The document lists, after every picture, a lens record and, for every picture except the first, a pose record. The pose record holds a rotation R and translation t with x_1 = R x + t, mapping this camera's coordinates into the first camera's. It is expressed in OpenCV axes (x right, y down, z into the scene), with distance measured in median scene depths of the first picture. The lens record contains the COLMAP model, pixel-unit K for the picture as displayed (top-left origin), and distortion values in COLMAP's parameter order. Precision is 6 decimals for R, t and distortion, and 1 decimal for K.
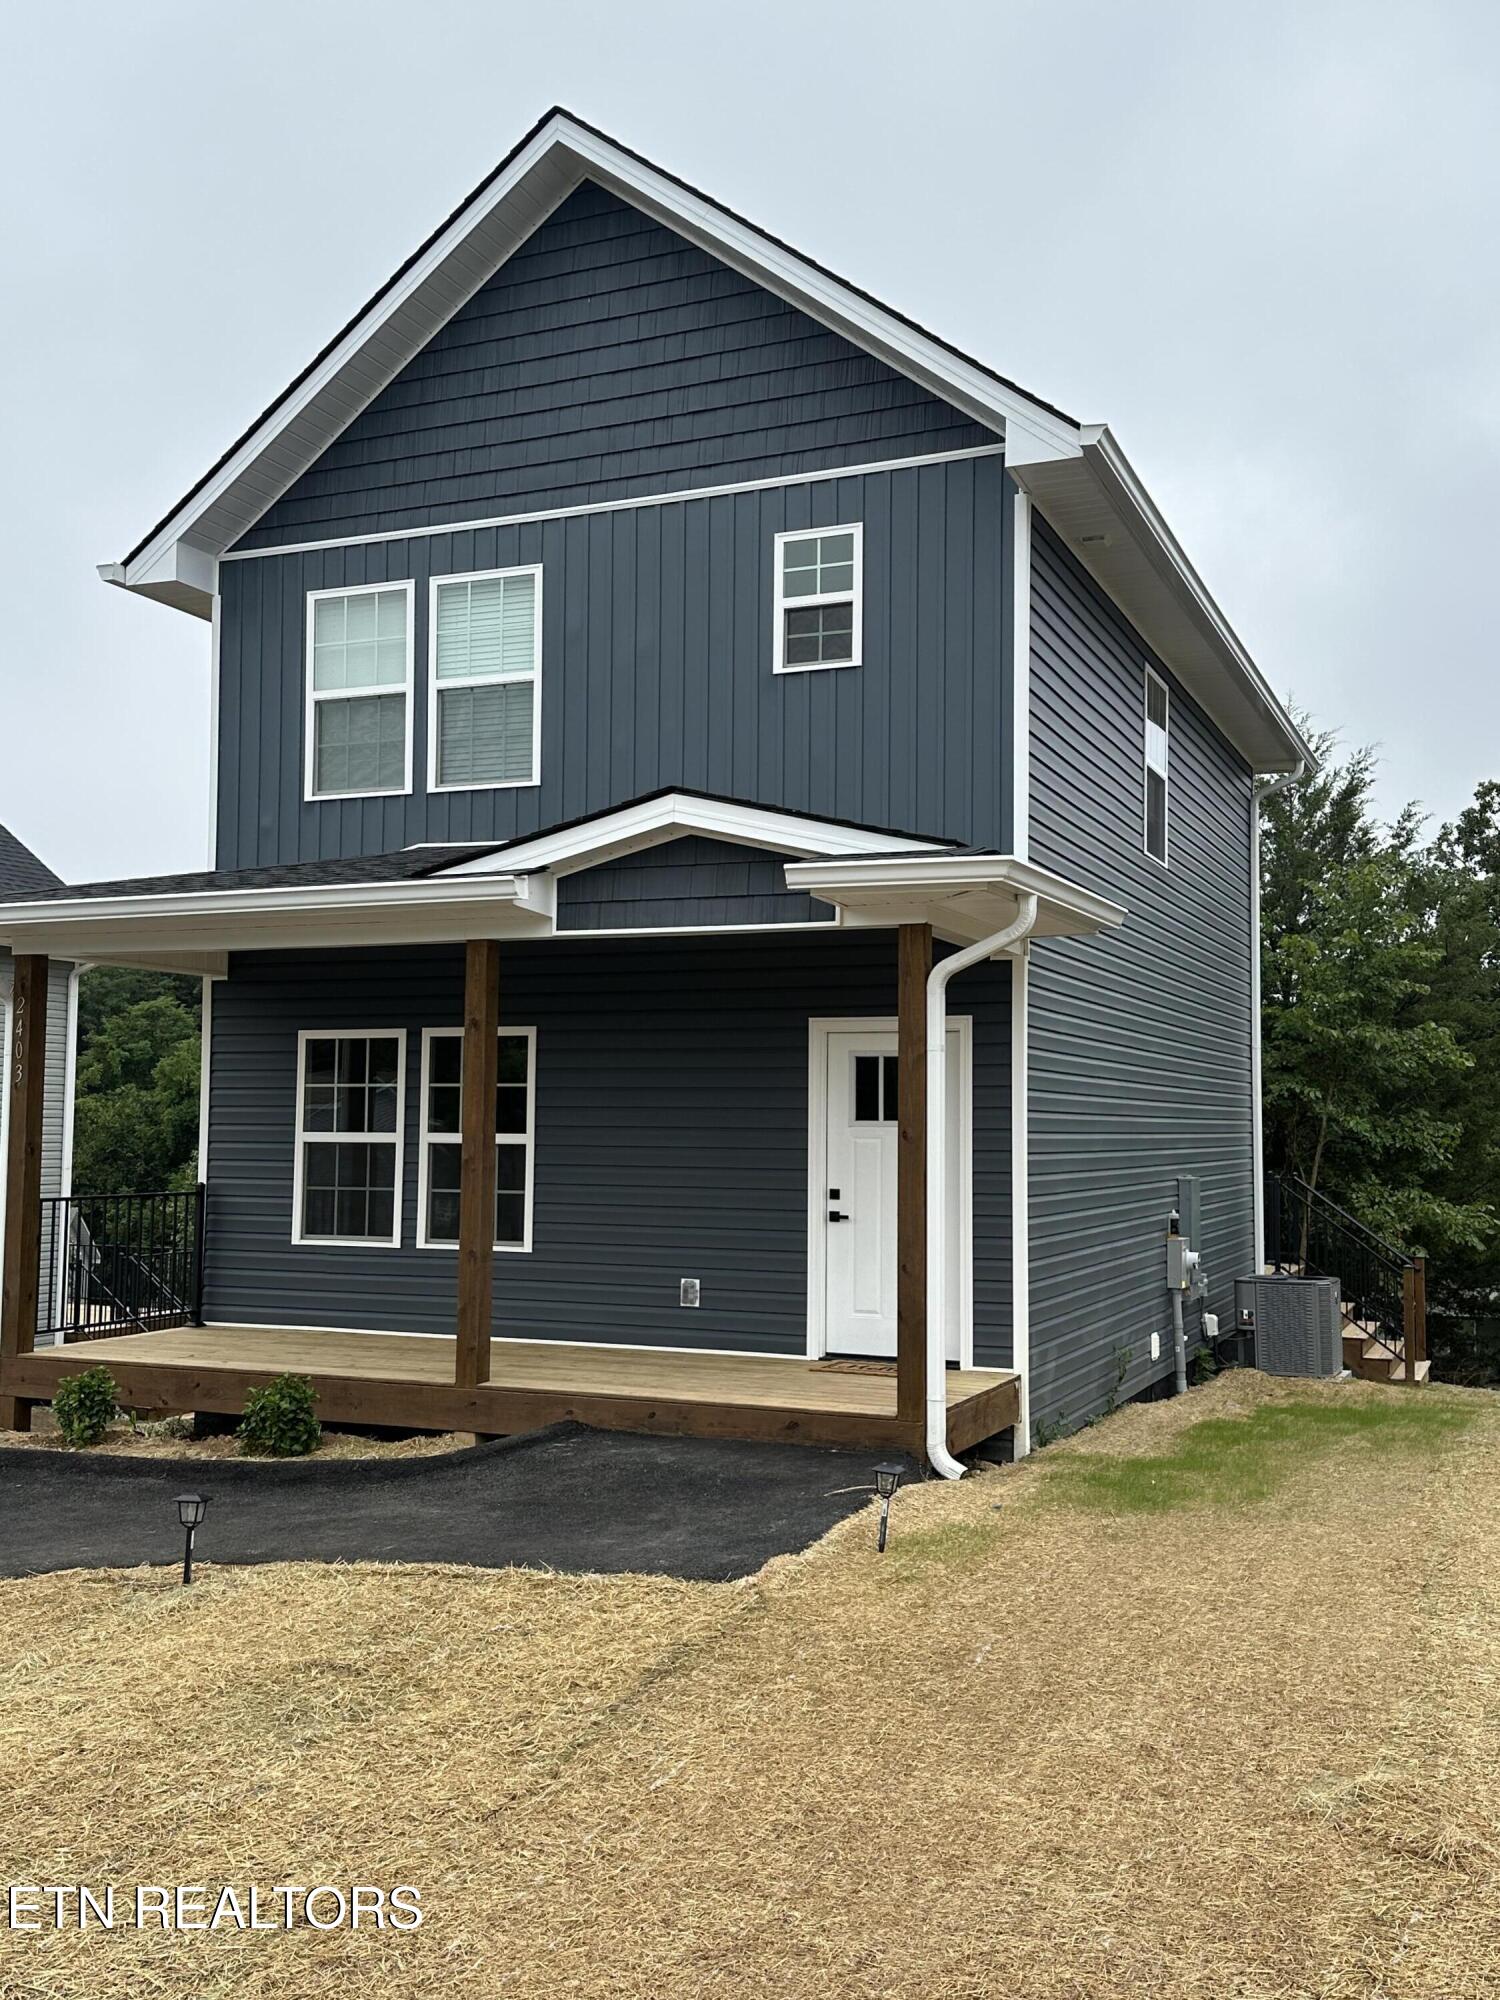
lens RADIAL K [[1845.8, 0, 750.0], [0, 1845.8, 1000.0], [0, 0, 1]] dist [0.133659, -0.153778]
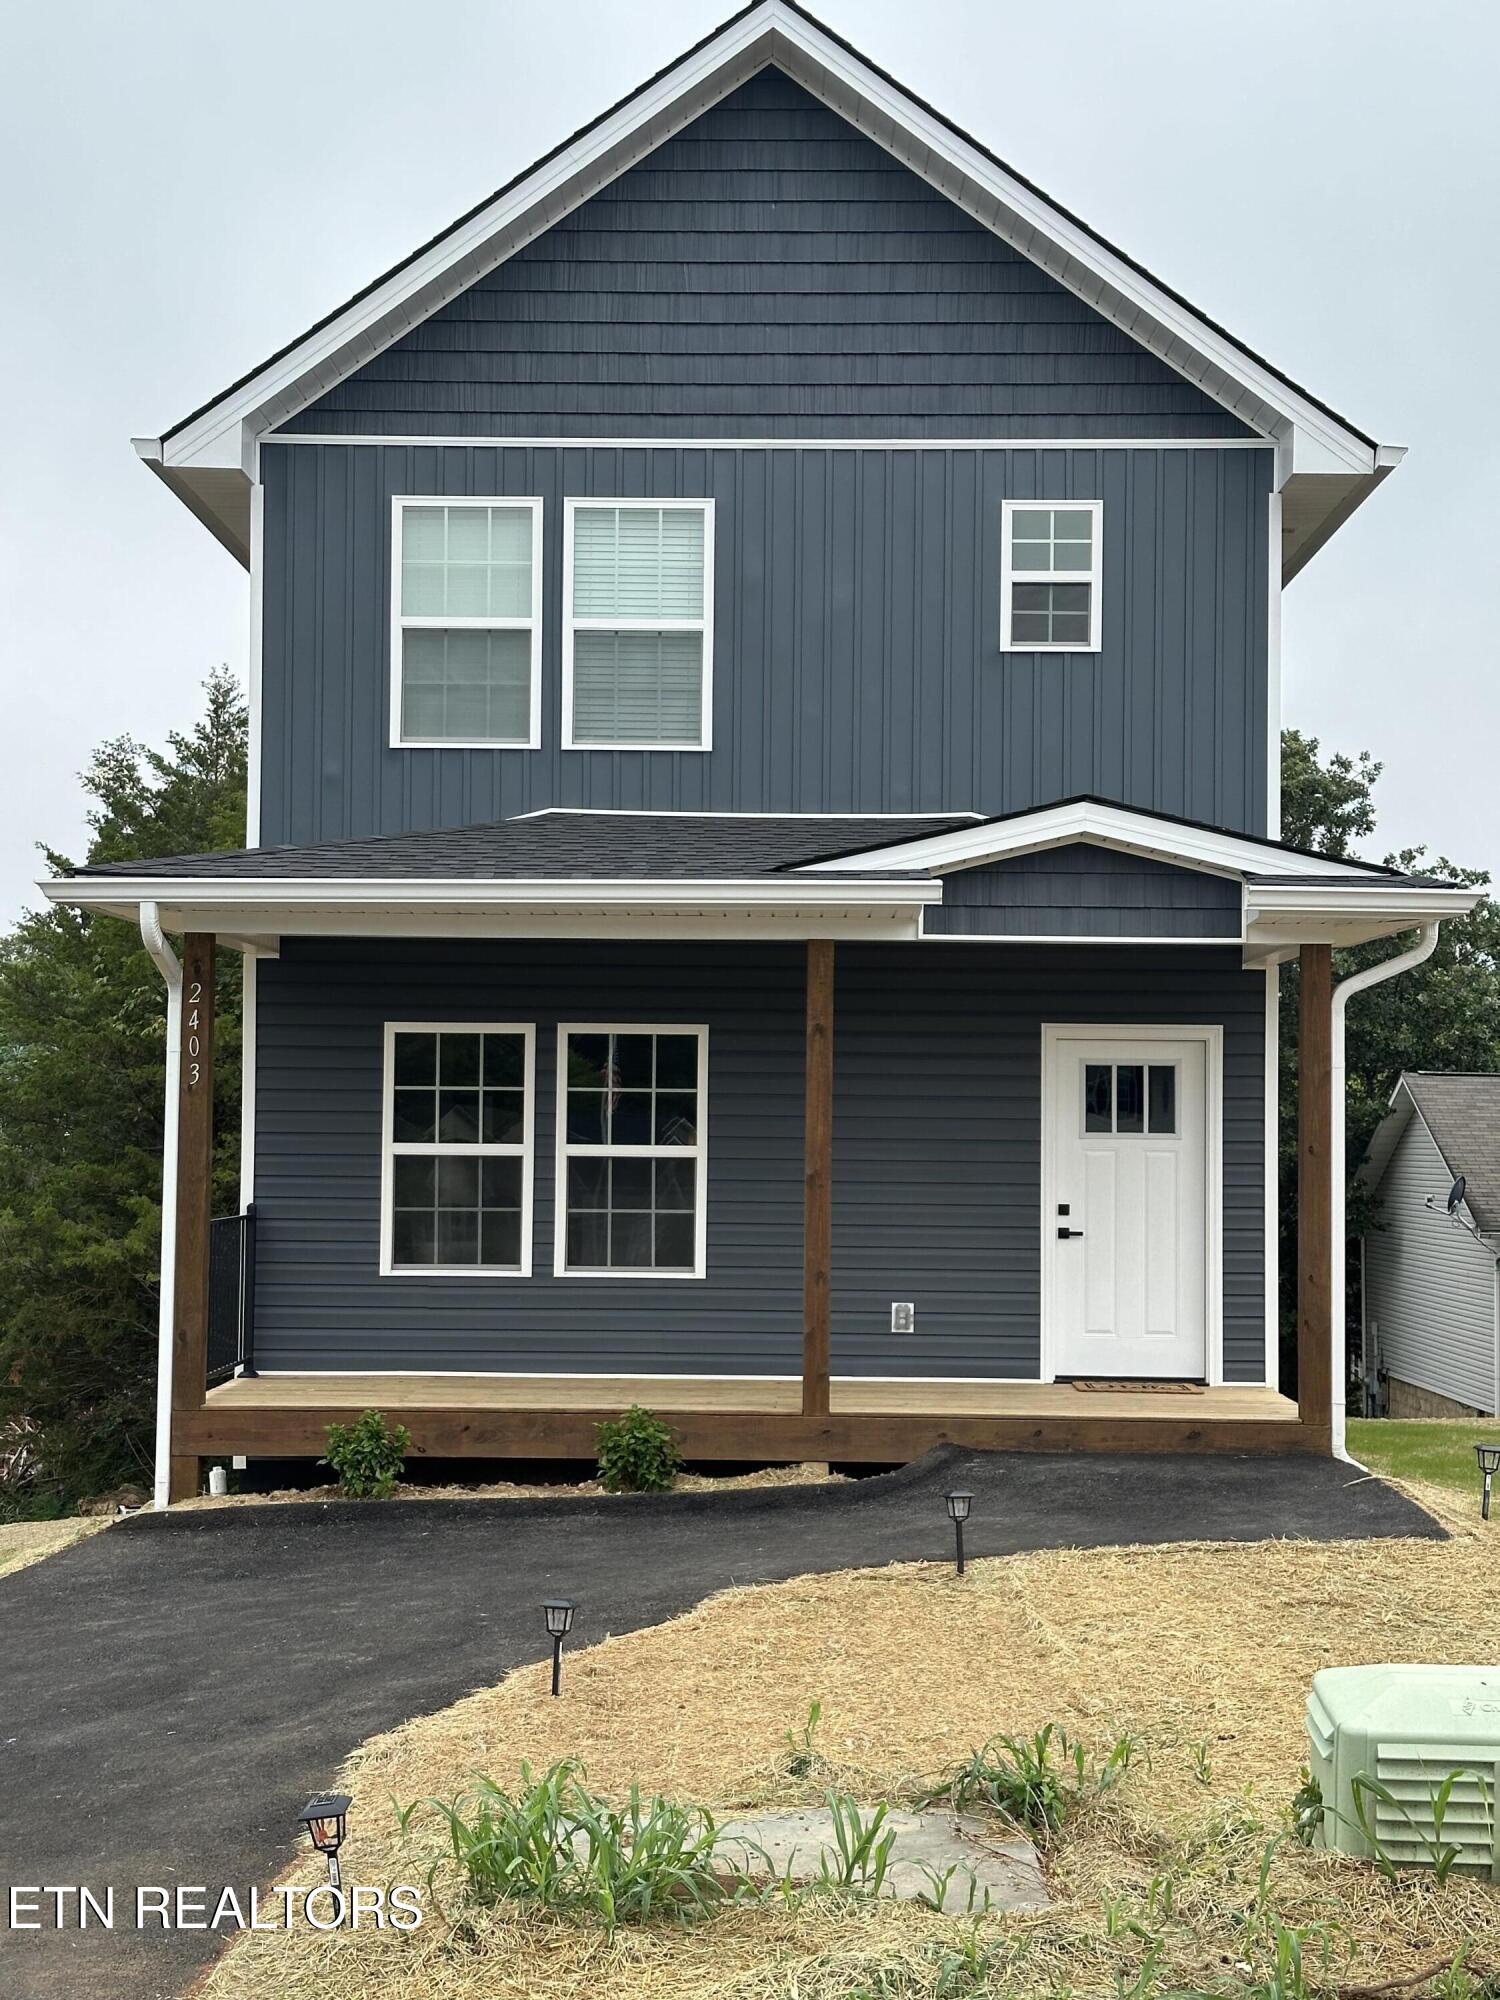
lens RADIAL K [[2797.1, 0, 750.0], [0, 2797.1, 1000.0], [0, 0, 1]] dist [0.027087, 0.913713]
pose [[0.924117, 0.017834, 0.381692, -0.609255], [-0.027862, 0.999396, 0.020763, -0.025792], [-0.381091, -0.029822, 0.924056, -0.243663]]
